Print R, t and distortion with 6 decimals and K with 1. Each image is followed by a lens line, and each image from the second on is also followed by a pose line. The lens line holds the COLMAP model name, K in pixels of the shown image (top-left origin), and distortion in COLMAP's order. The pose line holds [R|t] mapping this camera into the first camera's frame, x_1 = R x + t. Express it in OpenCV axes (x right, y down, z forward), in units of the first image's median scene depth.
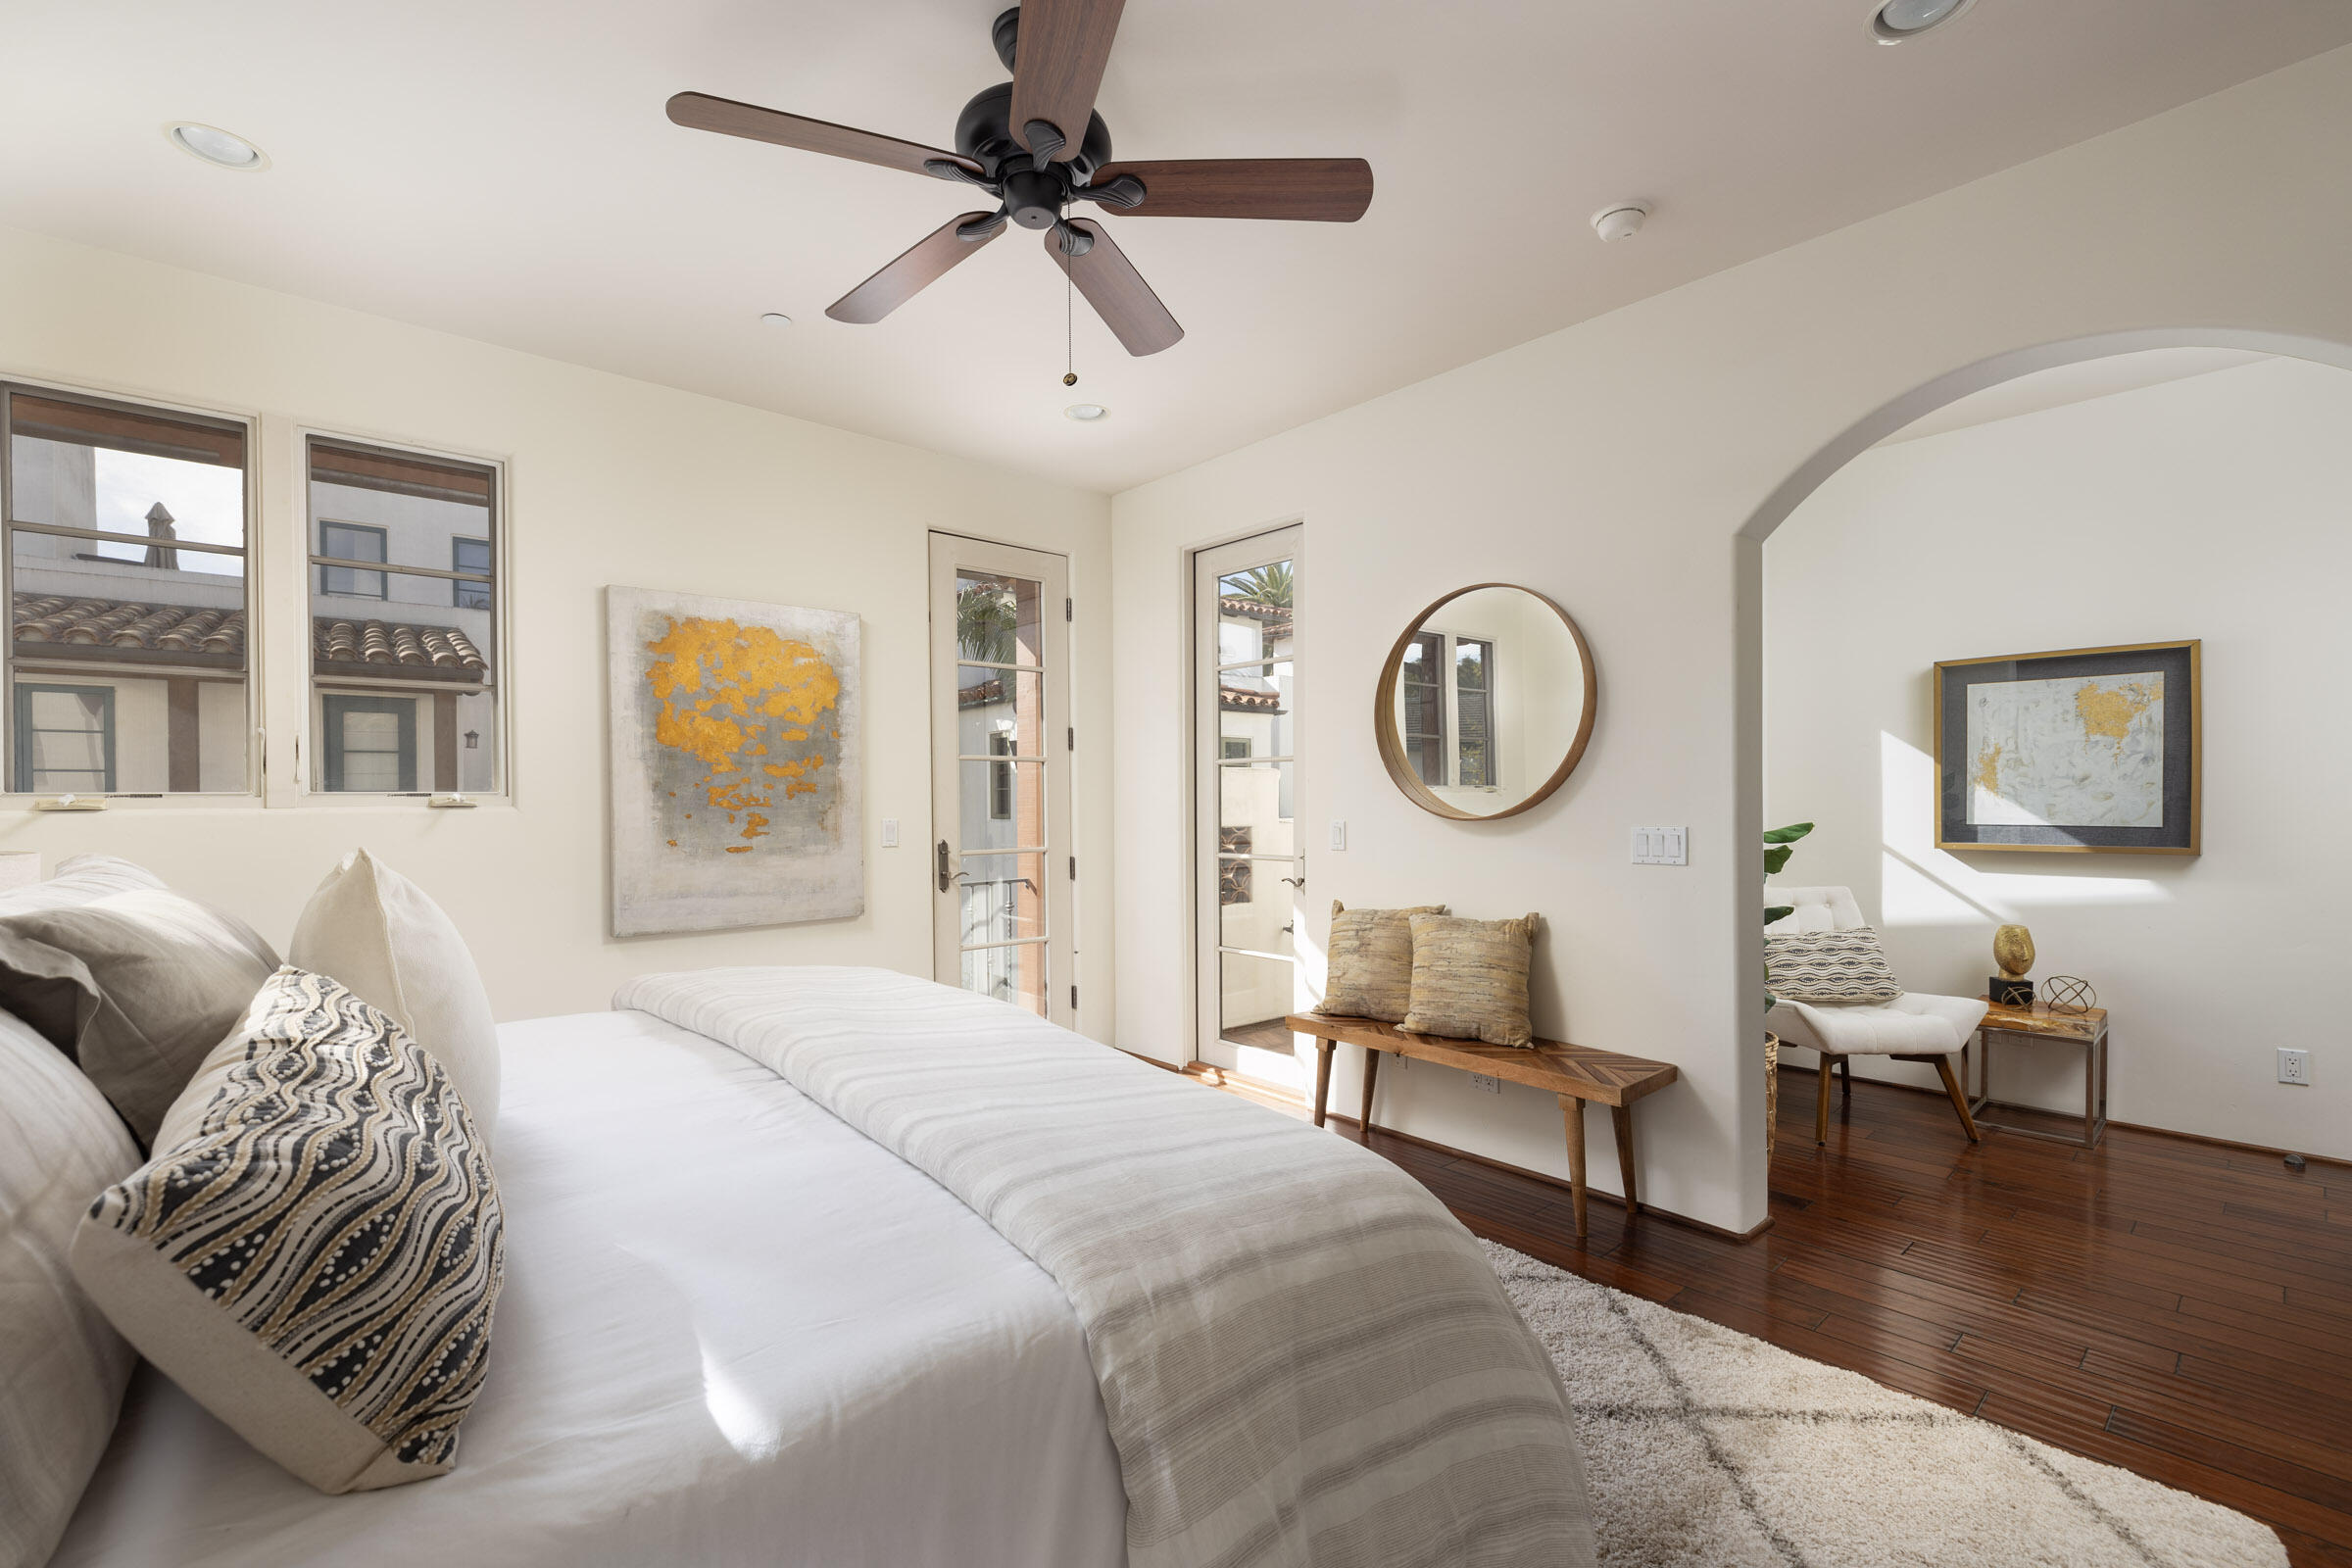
lens RADIAL K [[1004.9, 0, 1176.7], [0, 1004.9, 801.9], [0, 0, 1]] dist [-0.000158, 0.000021]
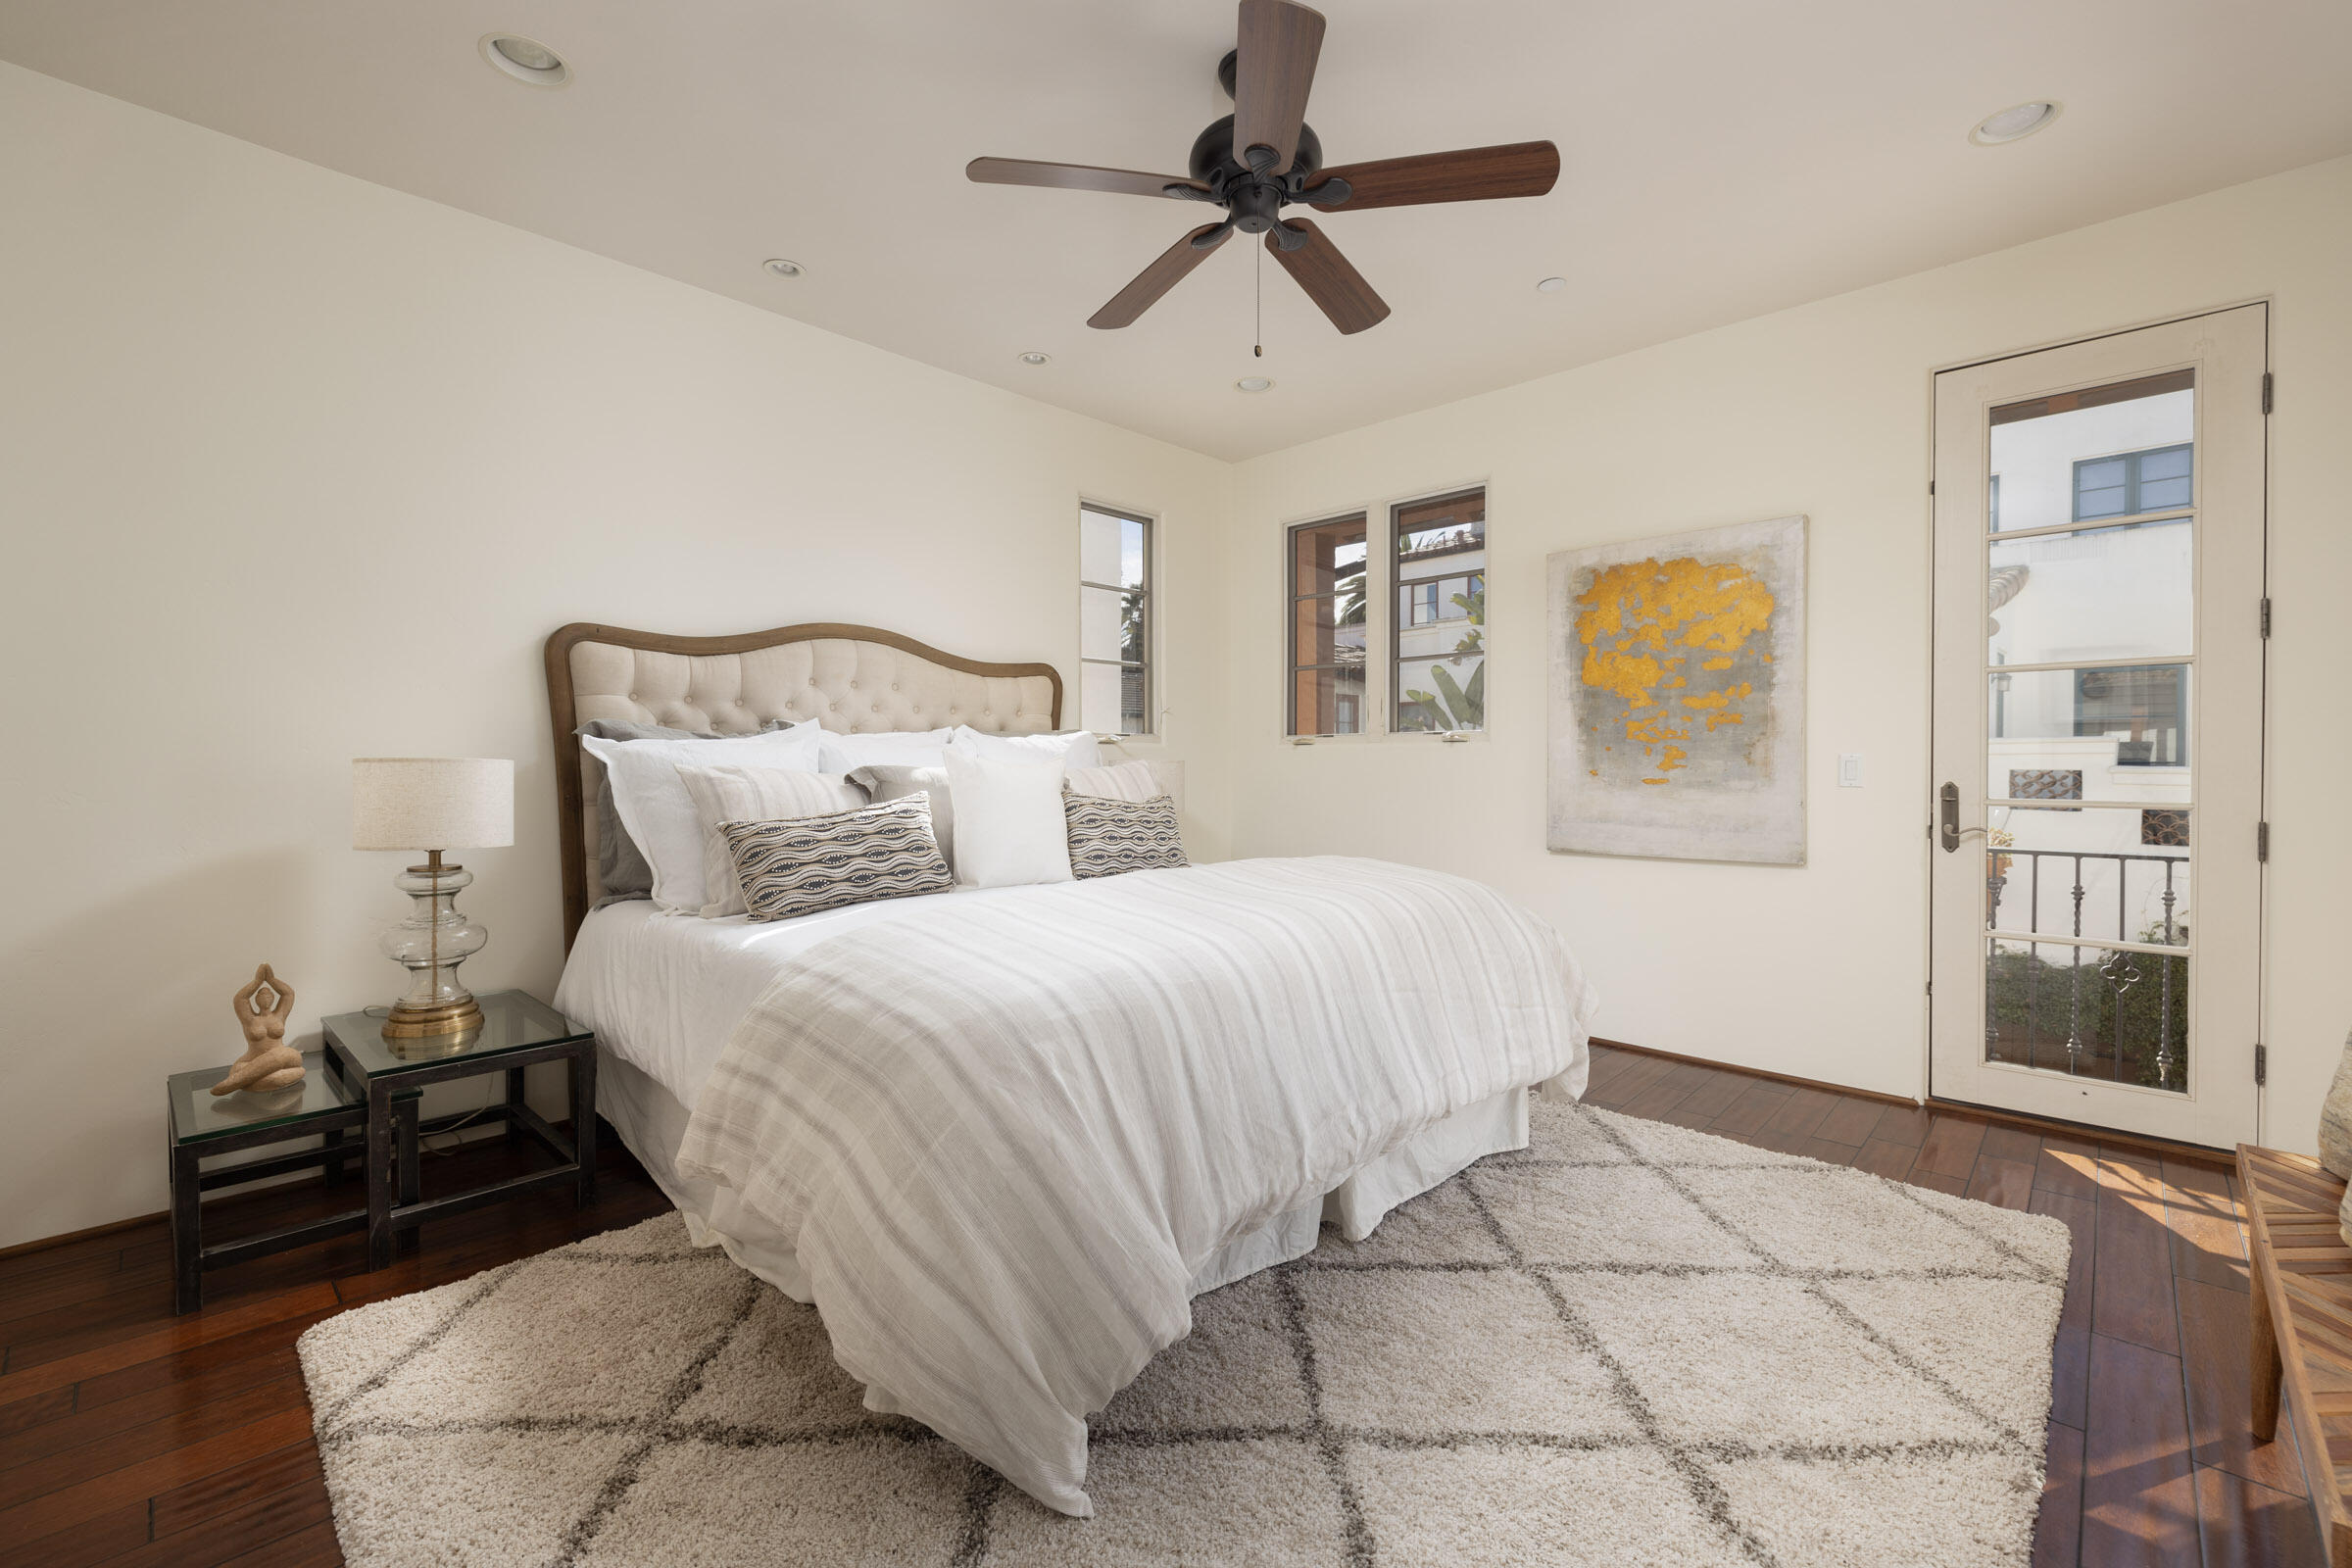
lens RADIAL K [[1004.9, 0, 1176.8], [0, 1004.9, 770.4], [0, 0, 1]] dist [-0.000158, 0.000021]
pose [[0.068768, 0.015941, -0.997505, 0.548943], [0.002077, 0.999868, 0.016122, 0.018356], [0.997631, -0.003181, 0.068726, 0.436436]]
